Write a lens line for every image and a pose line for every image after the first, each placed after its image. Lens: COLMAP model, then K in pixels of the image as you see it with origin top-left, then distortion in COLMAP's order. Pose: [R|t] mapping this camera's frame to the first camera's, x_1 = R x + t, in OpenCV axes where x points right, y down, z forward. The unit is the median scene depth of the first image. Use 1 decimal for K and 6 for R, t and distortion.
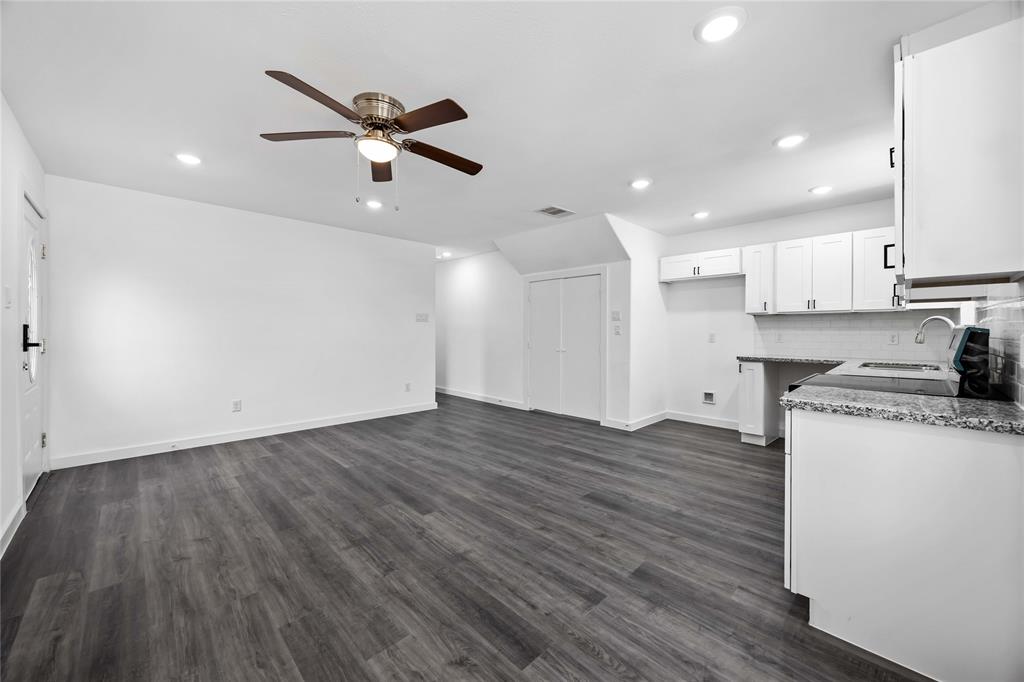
lens RADIAL K [[391.7, 0, 510.6], [0, 391.7, 334.5], [0, 0, 1]] dist [0.001290, 0.000221]
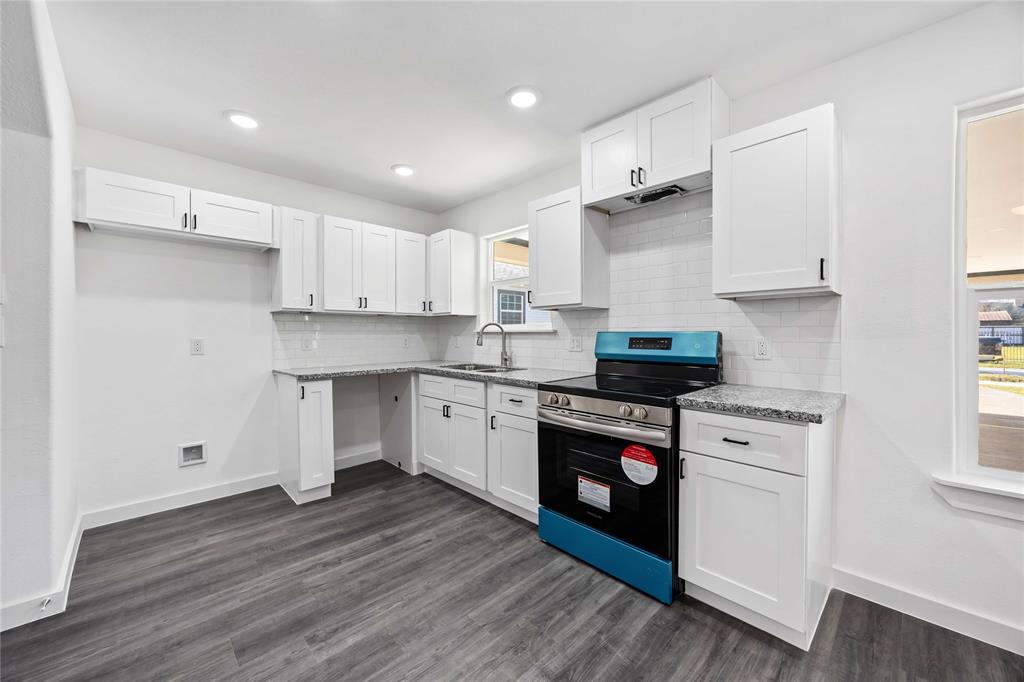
lens RADIAL K [[391.7, 0, 511.2], [0, 391.7, 338.3], [0, 0, 1]] dist [0.001290, 0.000221]
pose [[0.000020, -0.010429, 0.999946, -0.063420], [0.010696, 0.999888, 0.010428, -0.006988], [-0.999943, 0.010695, 0.000132, 0.686384]]
